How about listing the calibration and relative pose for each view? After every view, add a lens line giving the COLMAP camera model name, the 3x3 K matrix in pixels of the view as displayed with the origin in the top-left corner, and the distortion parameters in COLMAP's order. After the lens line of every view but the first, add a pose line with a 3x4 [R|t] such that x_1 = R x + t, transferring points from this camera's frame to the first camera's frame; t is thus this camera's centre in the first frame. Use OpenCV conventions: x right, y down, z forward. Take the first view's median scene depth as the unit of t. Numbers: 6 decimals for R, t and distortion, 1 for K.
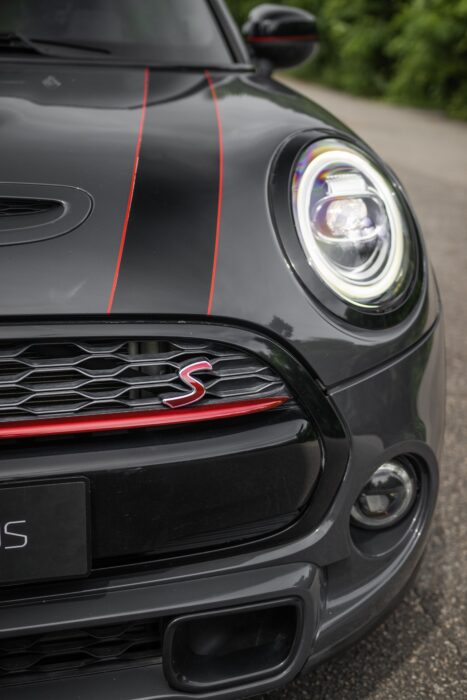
lens RADIAL K [[1104.3, 0, 233.5], [0, 1104.3, 350.0], [0, 0, 1]] dist [0.109724, 0.009592]
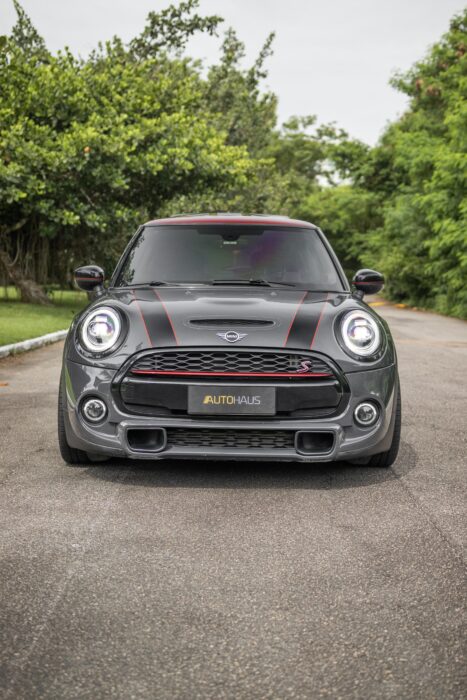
lens RADIAL K [[941.1, 0, 233.5], [0, 941.1, 350.0], [0, 0, 1]] dist [0.129338, 0.070449]
pose [[0.979011, 0.021184, -0.202703, 0.305366], [-0.063368, 0.976926, -0.203960, 0.528904], [0.193705, 0.212524, 0.957764, -1.743745]]
